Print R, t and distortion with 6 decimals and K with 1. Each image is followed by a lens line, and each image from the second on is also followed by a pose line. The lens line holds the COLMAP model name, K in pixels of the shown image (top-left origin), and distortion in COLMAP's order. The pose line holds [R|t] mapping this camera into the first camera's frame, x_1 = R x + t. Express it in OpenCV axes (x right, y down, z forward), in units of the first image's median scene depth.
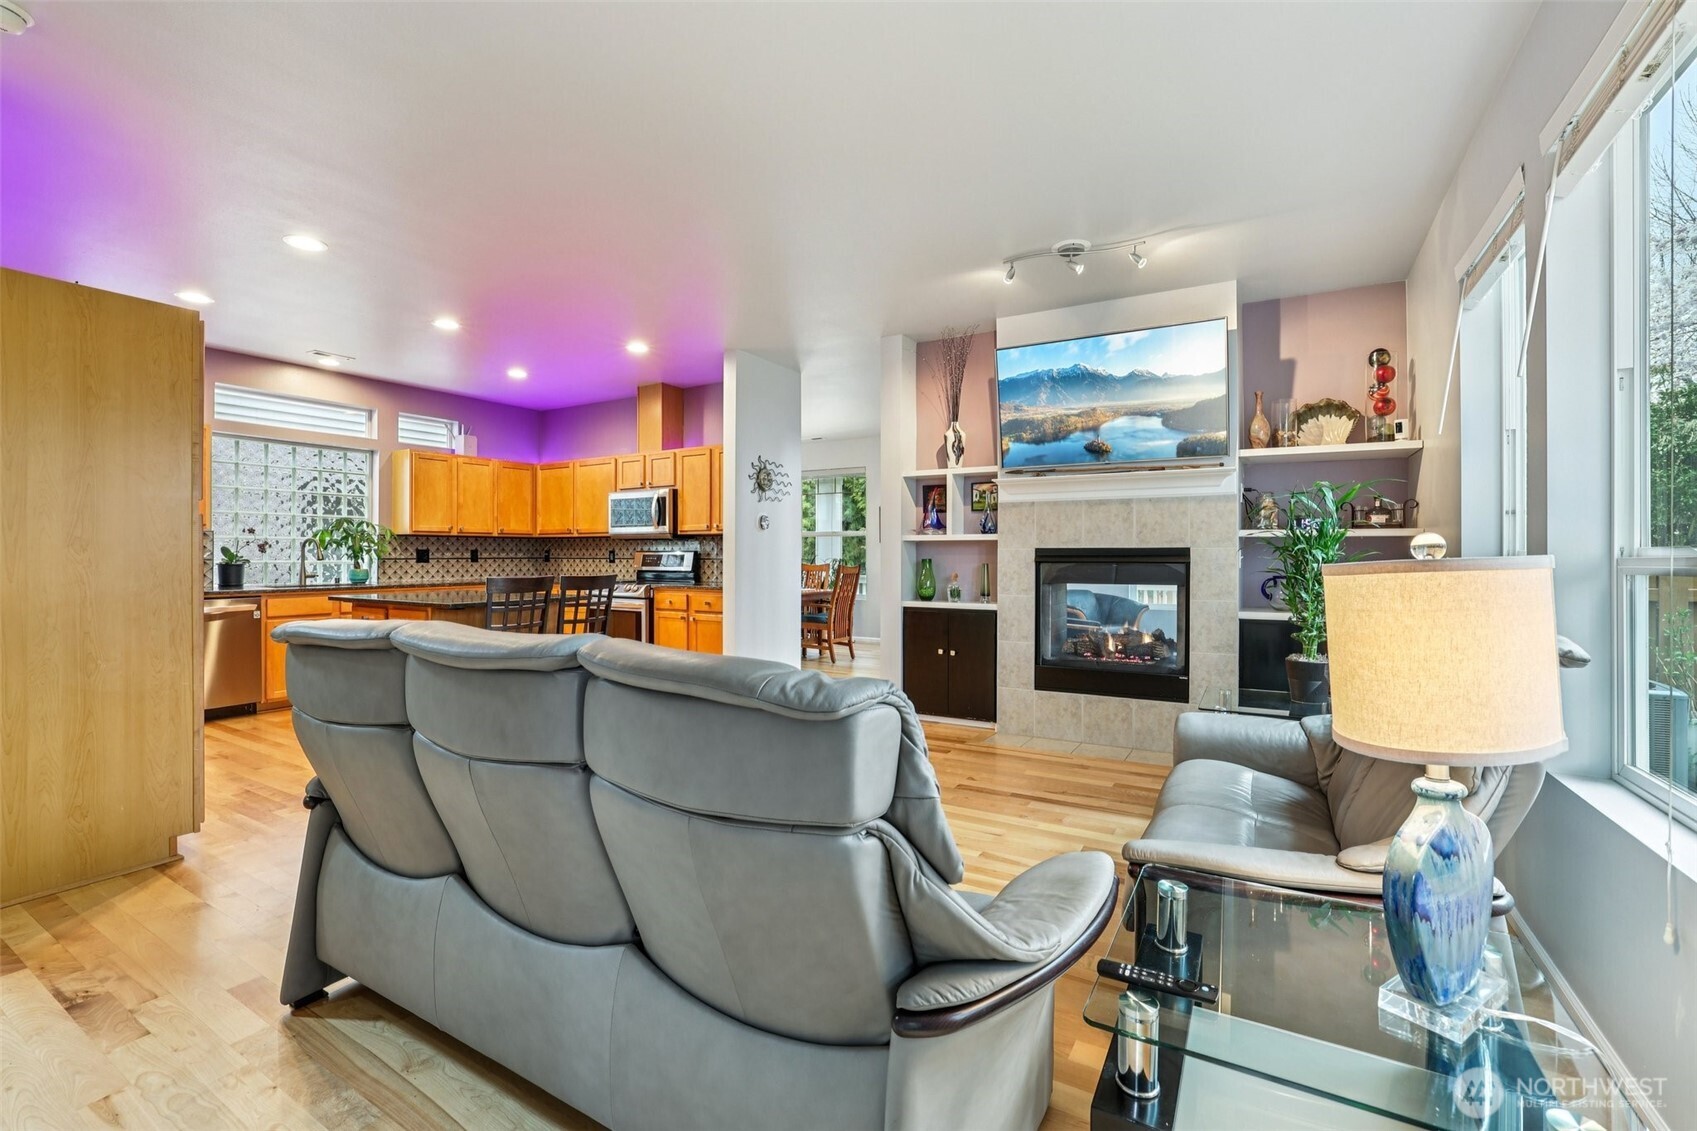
lens RADIAL K [[735.0, 0, 847.3], [0, 735.0, 565.7], [0, 0, 1]] dist [-0.035249, 0.001565]
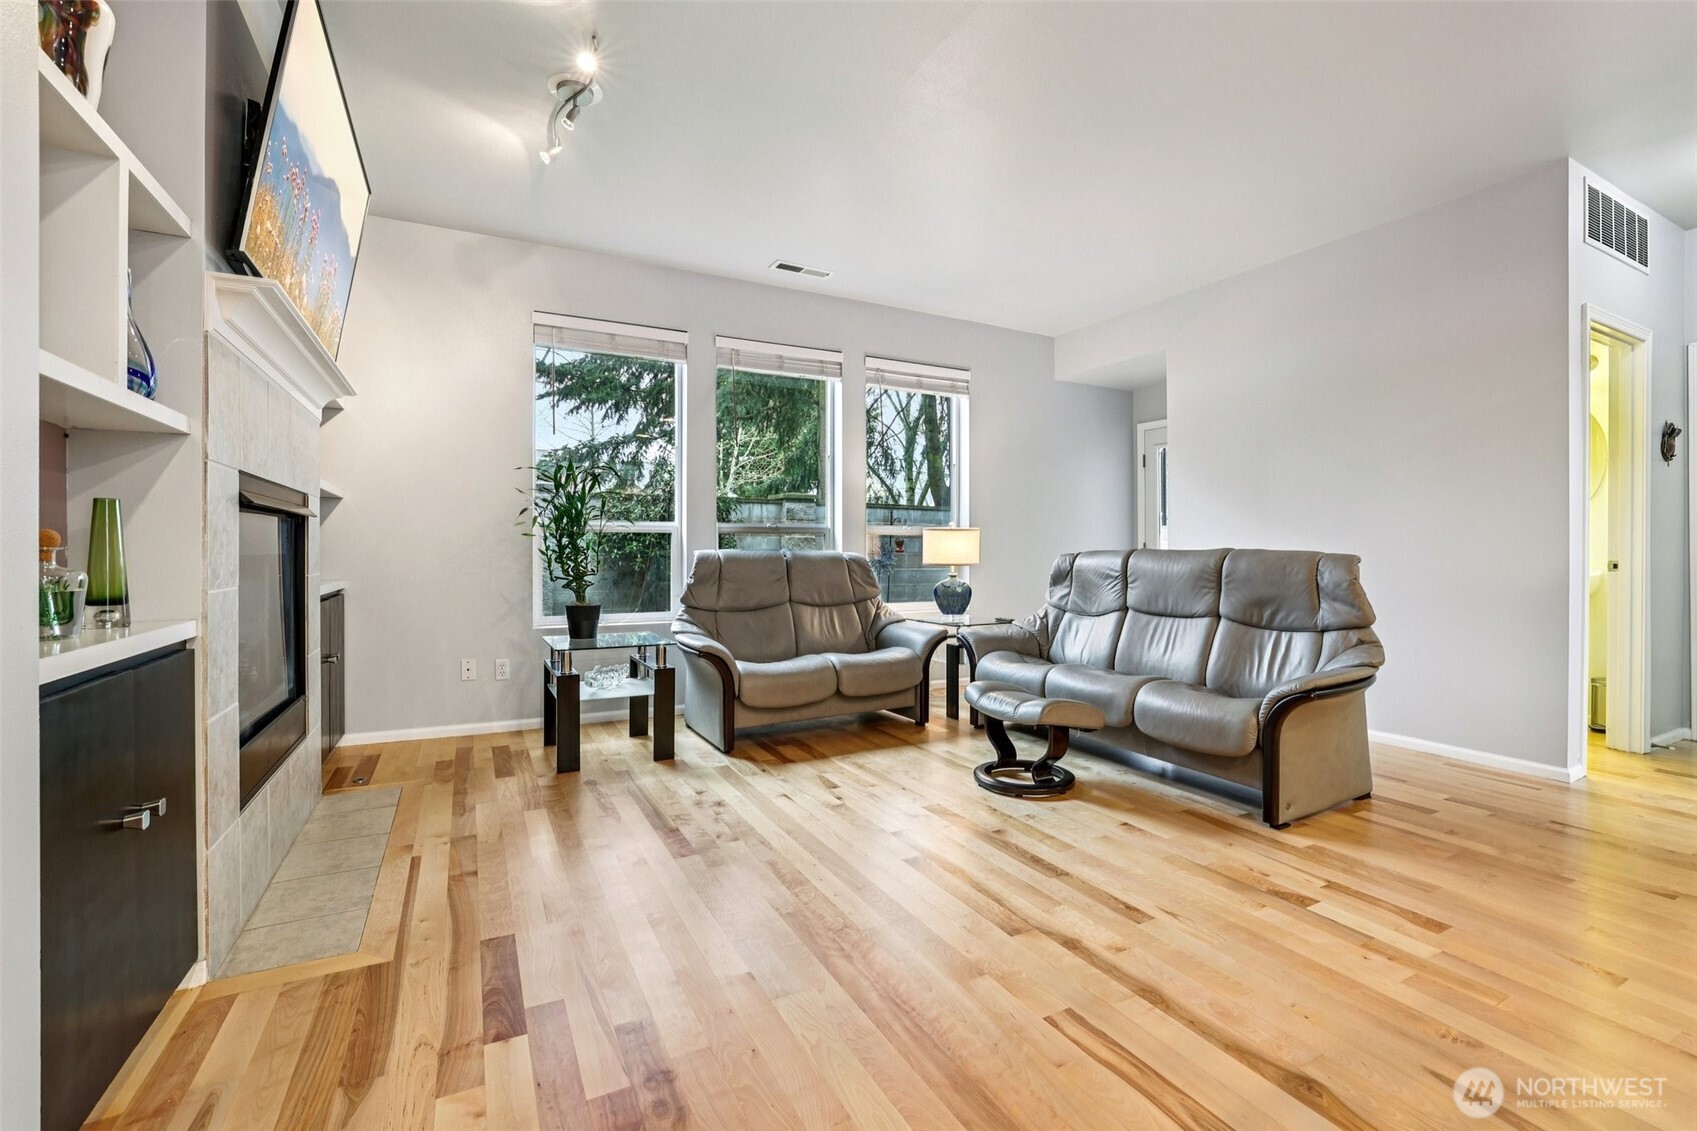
lens RADIAL K [[735.0, 0, 849.2], [0, 735.0, 549.2], [0, 0, 1]] dist [-0.035249, 0.001565]
pose [[-0.847127, 0.000926, 0.531390, -0.244882], [0.006220, 0.999947, 0.008174, 0.019507], [-0.531355, 0.010229, -0.847088, 1.163761]]
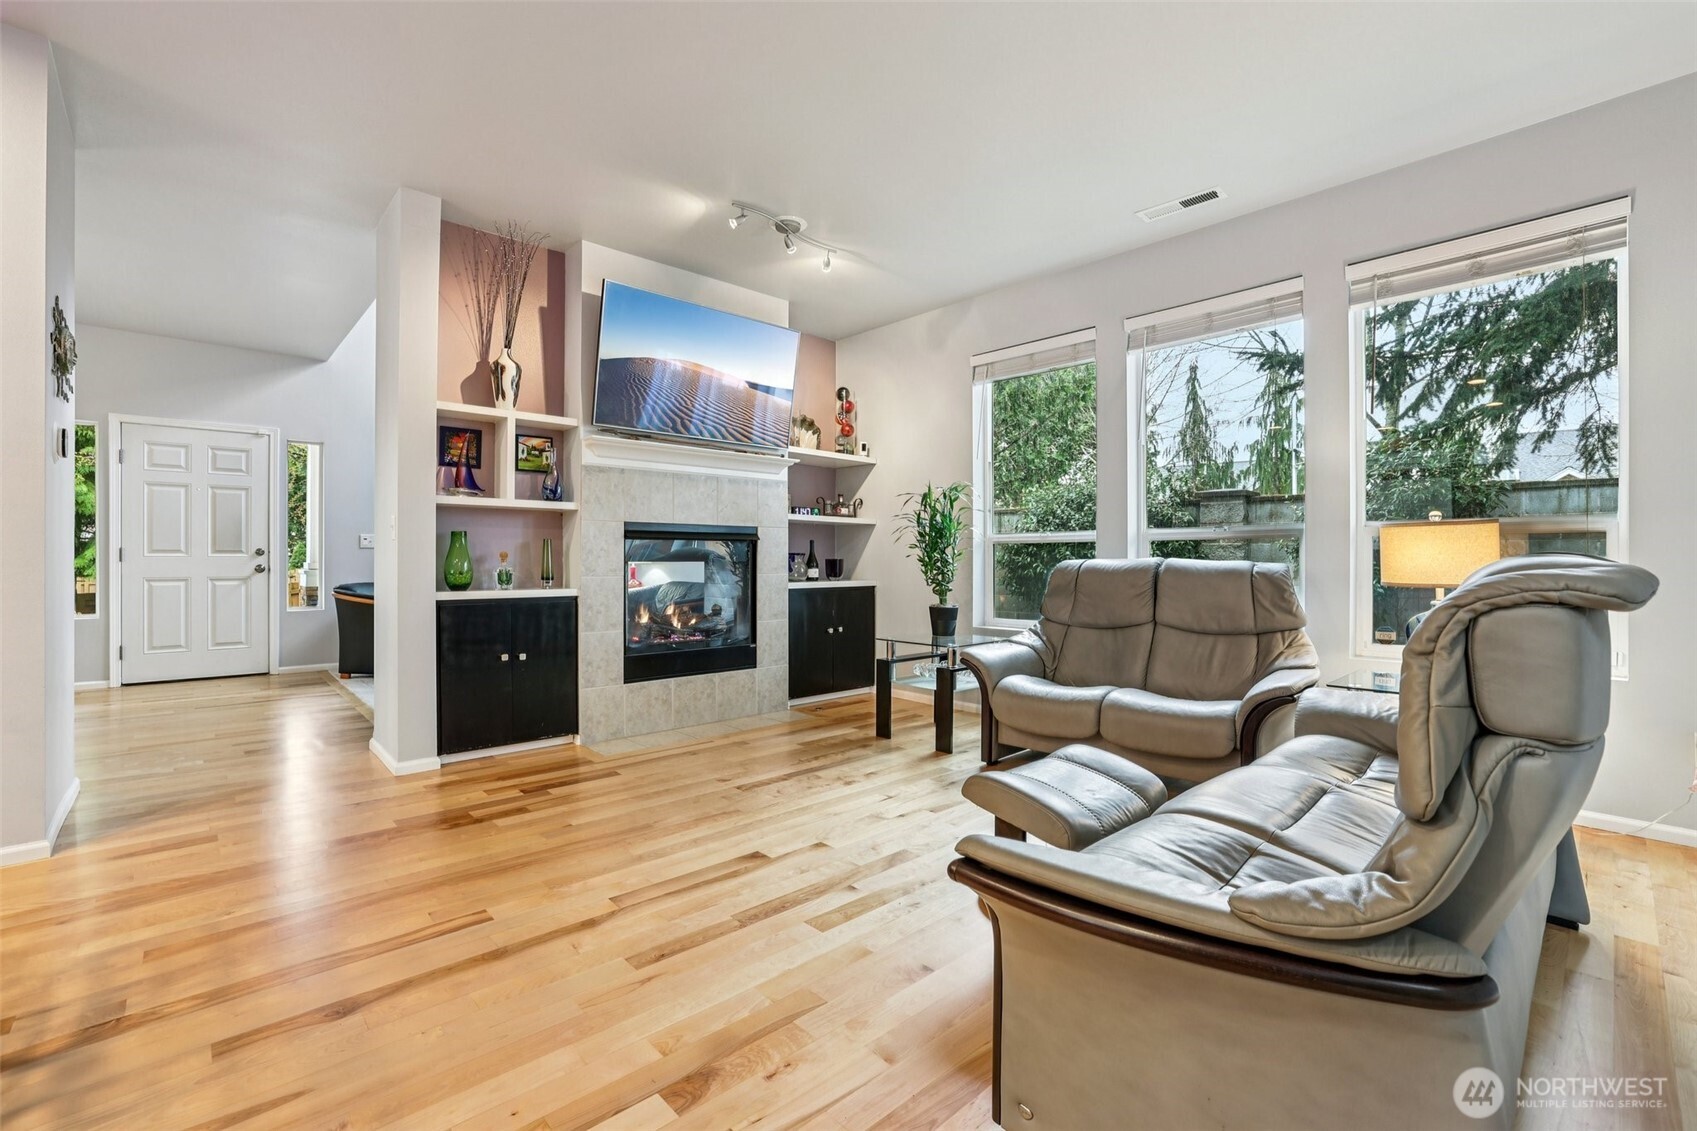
lens RADIAL K [[735.0, 0, 842.9], [0, 735.0, 566.5], [0, 0, 1]] dist [-0.035249, 0.001565]
pose [[0.296650, -0.008770, 0.954946, -0.502132], [0.009724, 0.999934, 0.006163, 0.026810], [-0.954937, 0.007458, 0.296716, 0.492061]]
